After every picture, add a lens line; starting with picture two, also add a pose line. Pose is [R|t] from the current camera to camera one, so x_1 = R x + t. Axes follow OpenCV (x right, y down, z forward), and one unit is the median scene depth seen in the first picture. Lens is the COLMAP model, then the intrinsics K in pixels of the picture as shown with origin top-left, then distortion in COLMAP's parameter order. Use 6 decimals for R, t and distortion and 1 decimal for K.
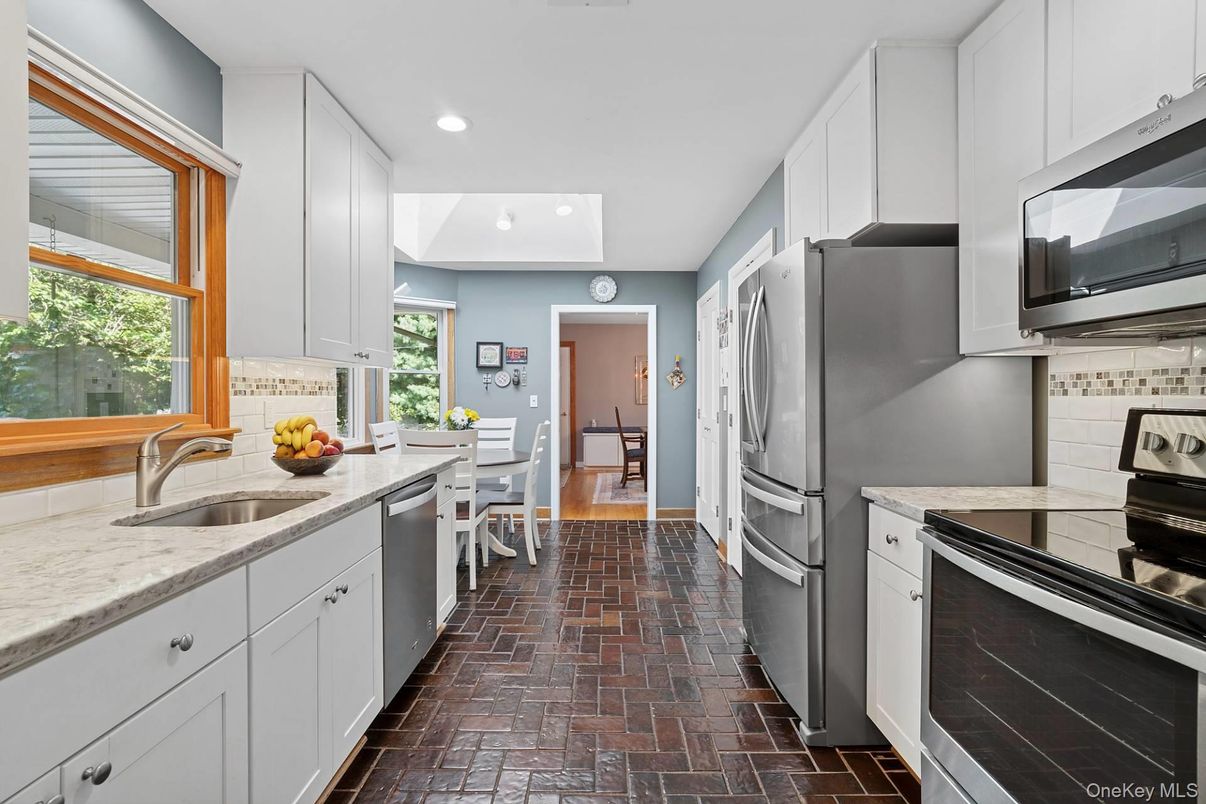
lens RADIAL K [[585.7, 0, 603.0], [0, 585.7, 402.0], [0, 0, 1]] dist [-0.001250, -0.000329]
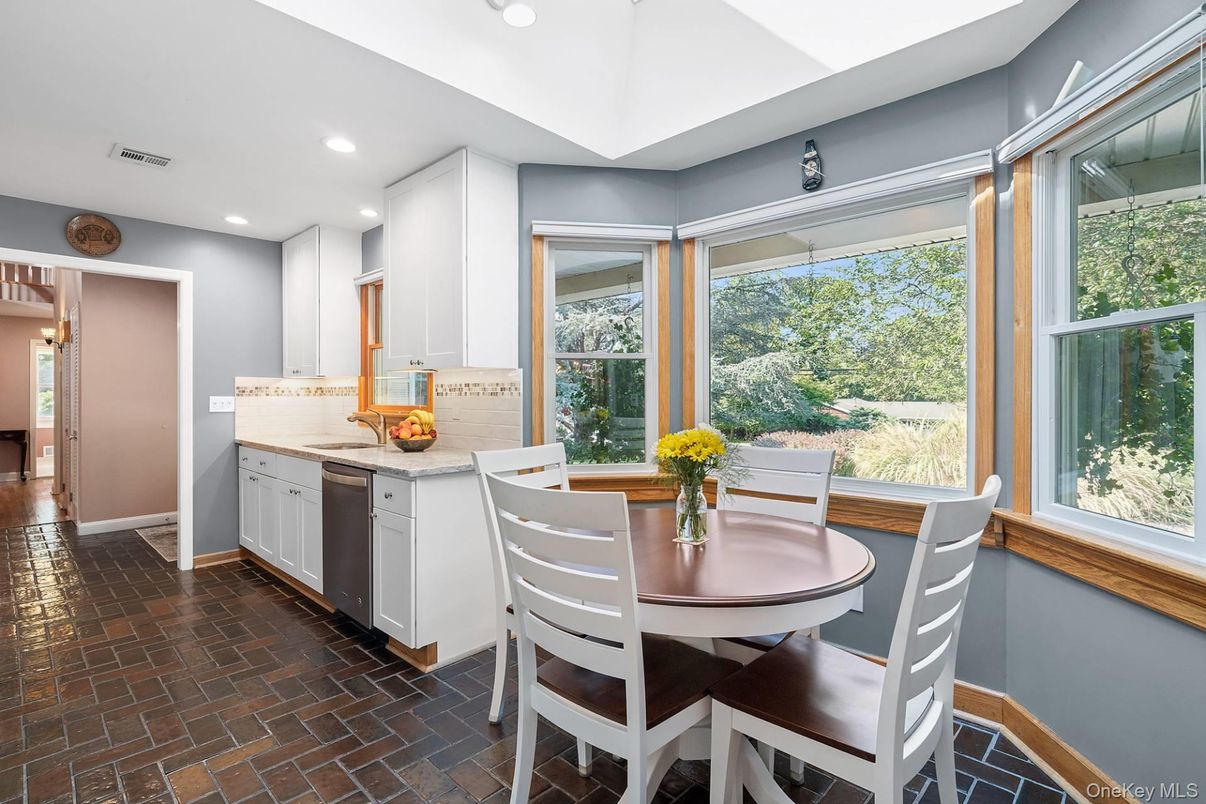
lens RADIAL K [[585.7, 0, 603.0], [0, 585.7, 402.0], [0, 0, 1]] dist [-0.001250, -0.000329]
pose [[-0.681162, 0.004239, -0.732120, 0.201863], [-0.009212, 0.999854, 0.014360, -0.019618], [0.732075, 0.016525, -0.681024, 2.123352]]
